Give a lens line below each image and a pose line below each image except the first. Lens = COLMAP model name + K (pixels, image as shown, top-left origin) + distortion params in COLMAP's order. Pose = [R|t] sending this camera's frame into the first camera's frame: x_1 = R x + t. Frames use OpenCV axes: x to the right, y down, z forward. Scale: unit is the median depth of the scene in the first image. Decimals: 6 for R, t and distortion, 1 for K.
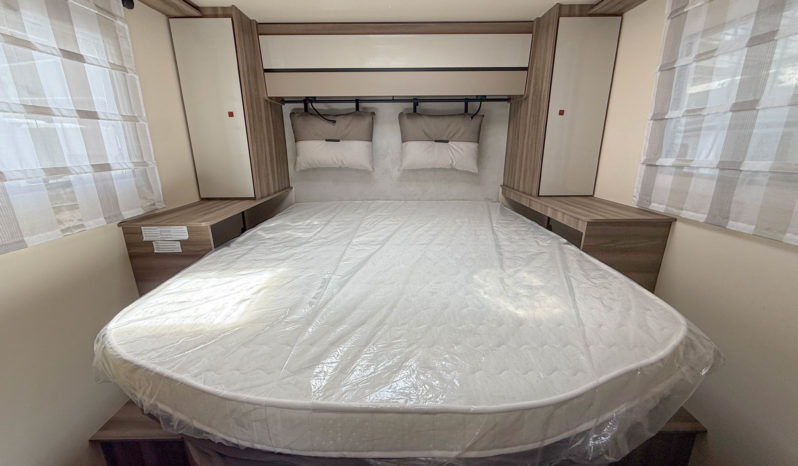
lens RADIAL K [[318.7, 0, 398.3], [0, 318.7, 235.2], [0, 0, 1]] dist [0.000236, -0.000433]
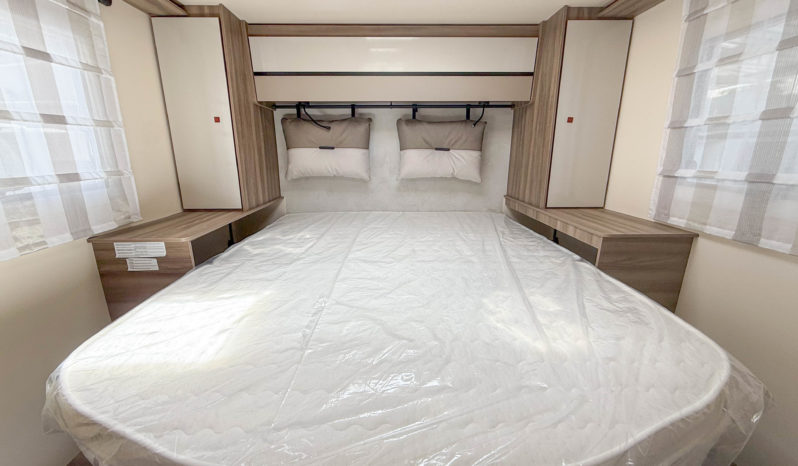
lens RADIAL K [[318.7, 0, 398.4], [0, 318.7, 233.9], [0, 0, 1]] dist [0.000236, -0.000433]
pose [[0.999859, -0.000174, 0.016771, -0.012973], [0.000528, 0.999778, -0.021076, -0.028465], [-0.016764, 0.021082, 0.999637, 0.075202]]
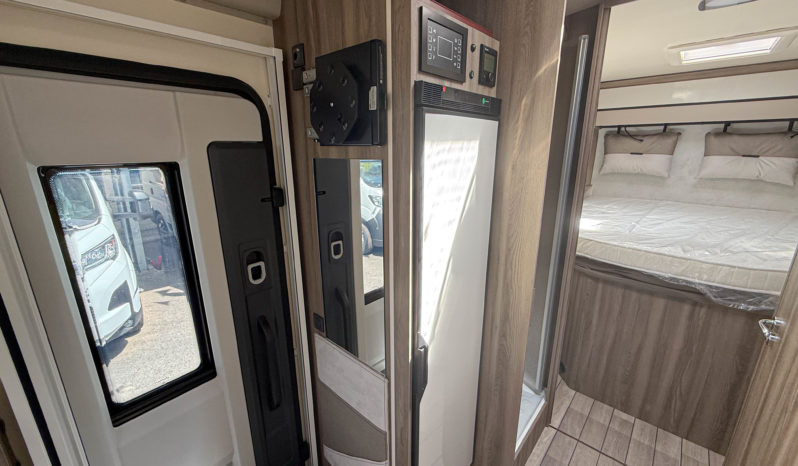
lens RADIAL K [[318.7, 0, 396.3], [0, 318.7, 234.5], [0, 0, 1]] dist [0.000236, -0.000433]
pose [[0.734492, 0.182542, -0.653605, -0.002674], [-0.179875, 0.981061, 0.071860, 0.169948], [0.654344, 0.064787, 0.753417, -0.882967]]
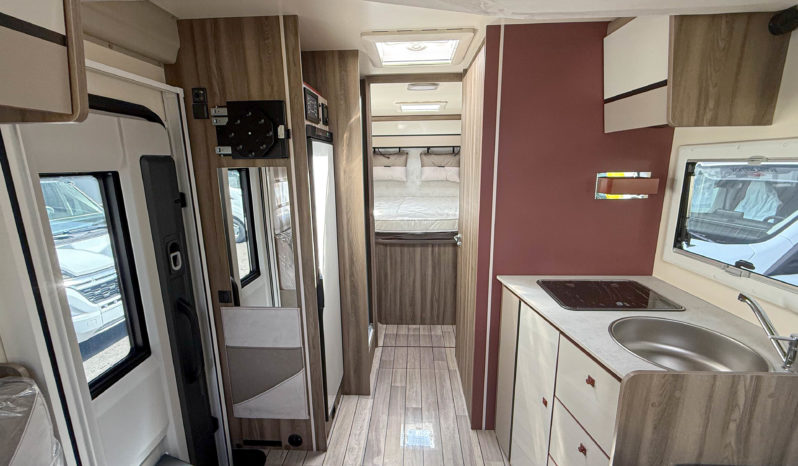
lens RADIAL K [[318.7, 0, 398.7], [0, 318.7, 231.7], [0, 0, 1]] dist [0.000236, -0.000433]
pose [[0.998264, 0.008314, -0.058312, -0.014392], [-0.011361, 0.998576, -0.052121, 0.280158], [0.057796, 0.052693, 0.996937, -1.252400]]
